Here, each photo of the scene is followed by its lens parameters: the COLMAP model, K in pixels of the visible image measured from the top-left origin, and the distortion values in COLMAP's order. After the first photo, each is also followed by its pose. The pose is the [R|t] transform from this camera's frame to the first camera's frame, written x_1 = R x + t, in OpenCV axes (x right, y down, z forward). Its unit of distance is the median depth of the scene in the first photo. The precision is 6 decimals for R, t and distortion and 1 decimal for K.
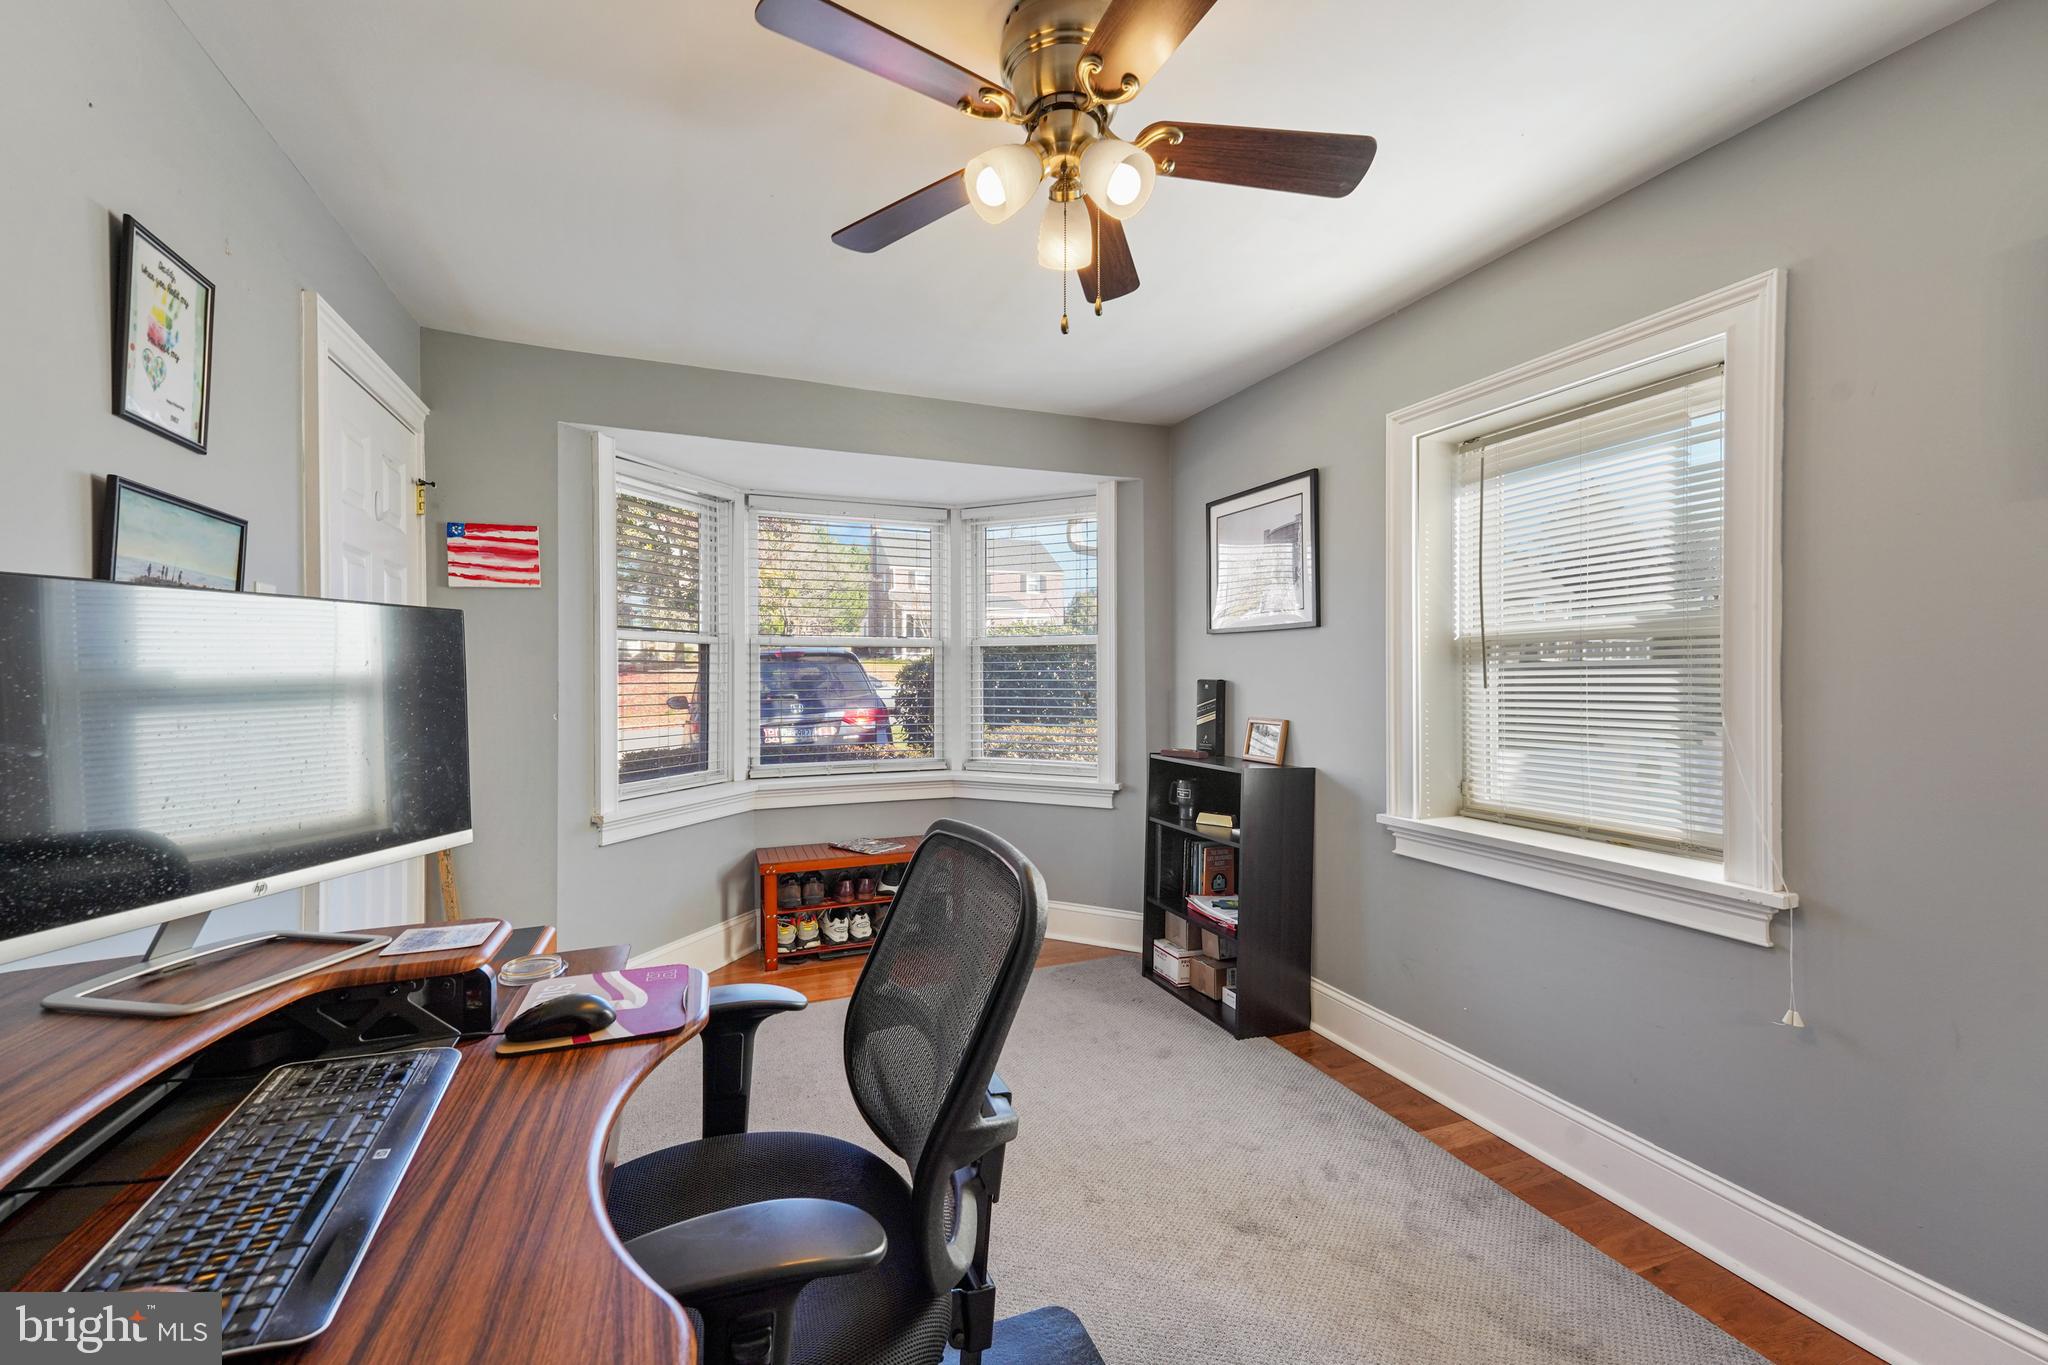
lens RADIAL K [[832.8, 0, 1057.7], [0, 832.8, 676.2], [0, 0, 1]] dist [0.013804, 0.000004]
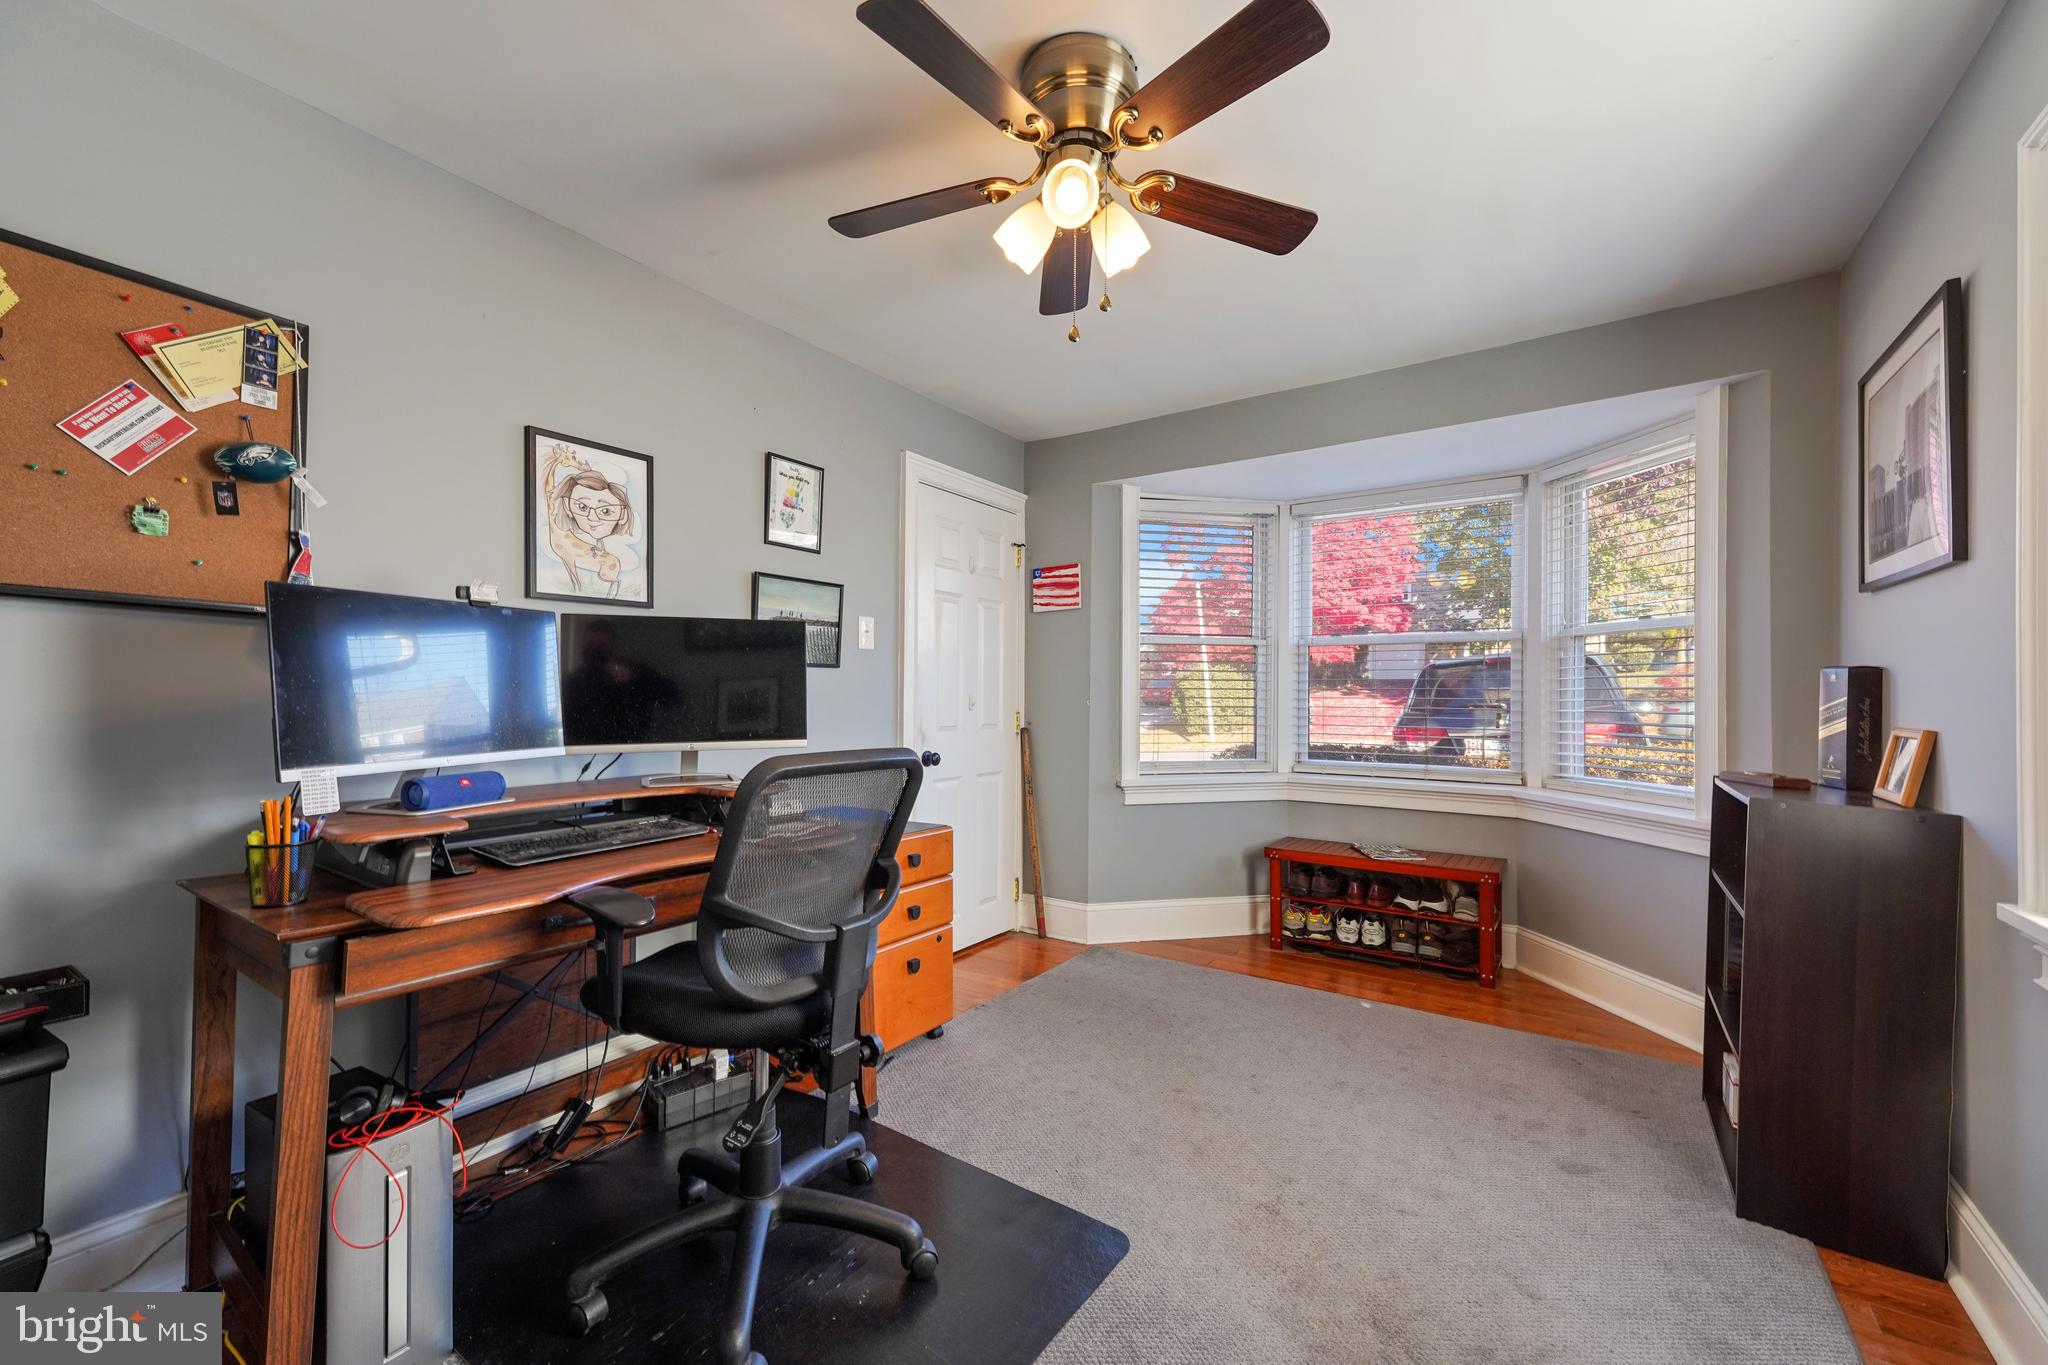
lens RADIAL K [[833.6, 0, 1007.7], [0, 833.6, 686.3], [0, 0, 1]] dist [-0.000583, -0.000031]
pose [[0.528867, -0.003137, -0.848699, 0.379048], [-0.005384, 0.999961, -0.007051, 0.026119], [0.848687, 0.008298, 0.528830, 0.143119]]
